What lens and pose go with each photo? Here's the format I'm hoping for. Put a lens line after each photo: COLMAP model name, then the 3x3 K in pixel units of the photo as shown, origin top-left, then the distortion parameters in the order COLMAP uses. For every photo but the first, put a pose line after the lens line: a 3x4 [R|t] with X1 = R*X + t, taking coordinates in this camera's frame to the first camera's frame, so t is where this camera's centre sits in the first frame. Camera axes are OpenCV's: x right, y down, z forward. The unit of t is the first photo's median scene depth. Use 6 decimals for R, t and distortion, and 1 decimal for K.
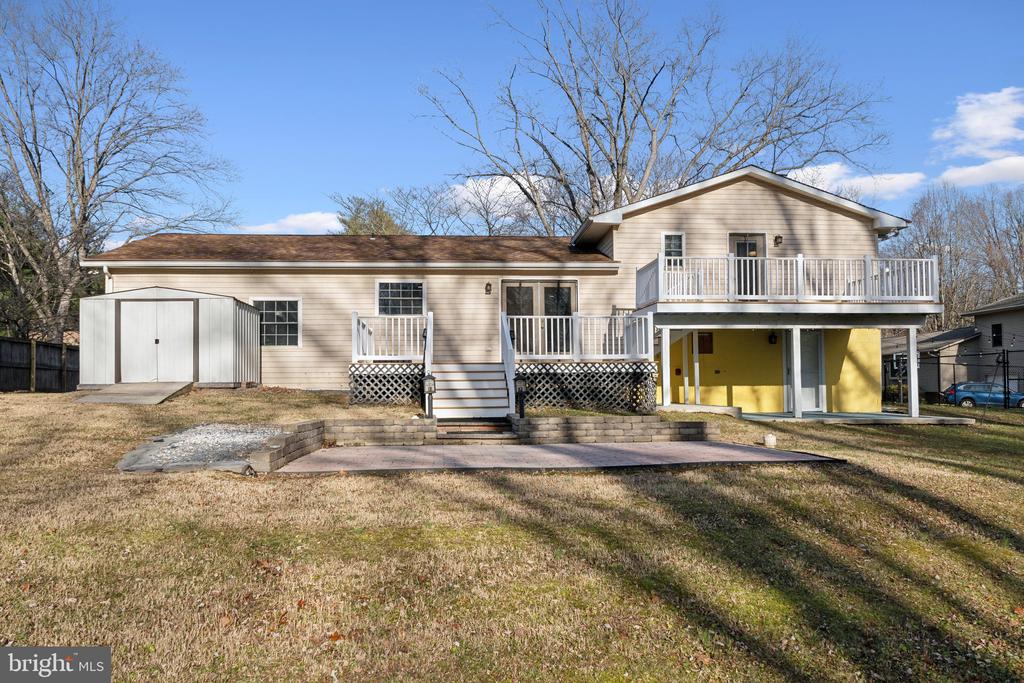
lens RADIAL K [[781.7, 0, 516.1], [0, 781.7, 344.5], [0, 0, 1]] dist [0.002446, -0.000445]
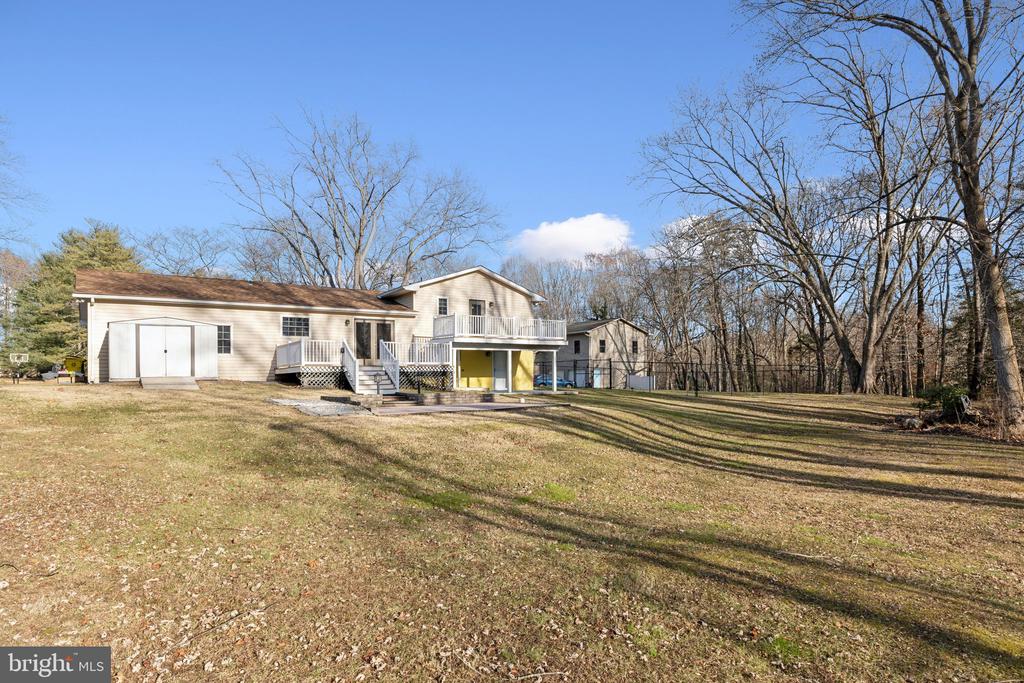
lens RADIAL K [[576.4, 0, 511.9], [0, 576.4, 367.8], [0, 0, 1]] dist [0.000631, -0.000073]
pose [[0.868066, 0.004422, 0.496430, -0.359397], [-0.022836, 0.999258, 0.031030, -0.019245], [-0.495924, -0.038273, 0.867522, -0.315423]]
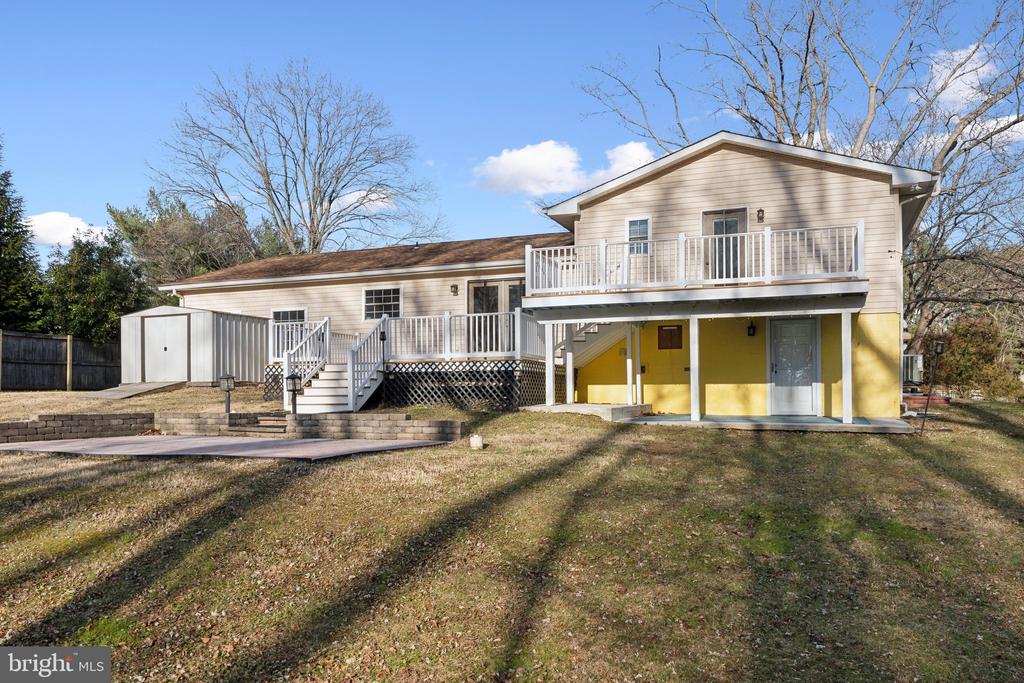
lens RADIAL K [[784.5, 0, 510.1], [0, 784.5, 376.1], [0, 0, 1]] dist [-0.001401, -0.001531]
pose [[0.892742, -0.005160, -0.450539, 0.493565], [0.022879, 0.999164, 0.033890, 0.007968], [0.449988, -0.040563, 0.892113, 0.111248]]
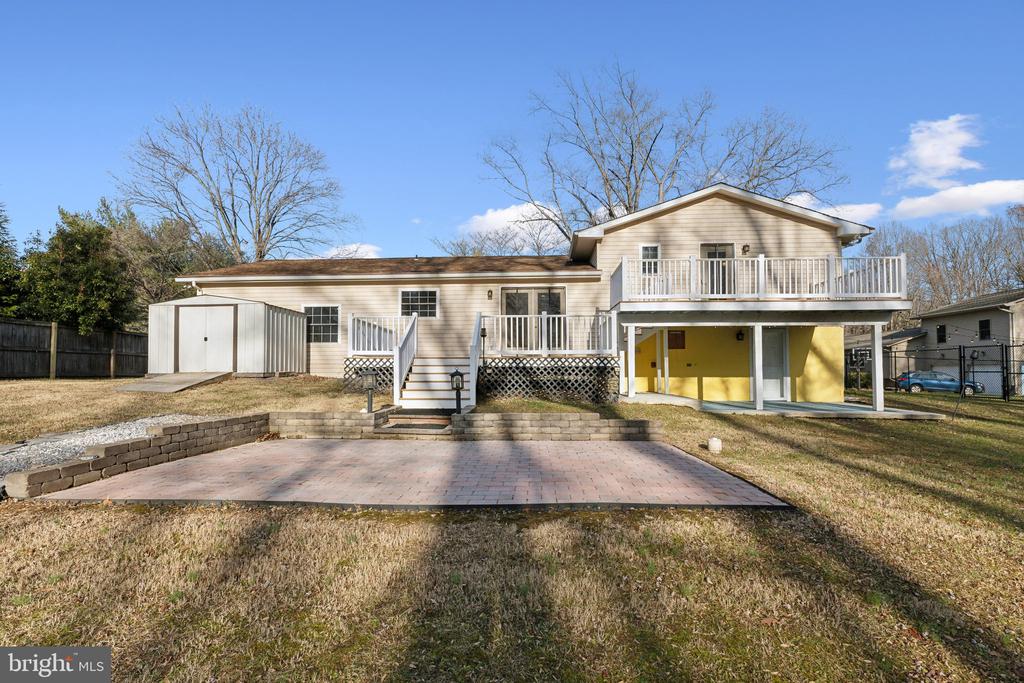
lens RADIAL K [[502.3, 0, 511.1], [0, 502.3, 347.8], [0, 0, 1]] dist [-0.004434, -0.000006]
pose [[0.989424, 0.000081, -0.145050, 0.108783], [0.001503, 0.999940, 0.010813, 0.001724], [0.145043, -0.010917, 0.989365, 0.241882]]
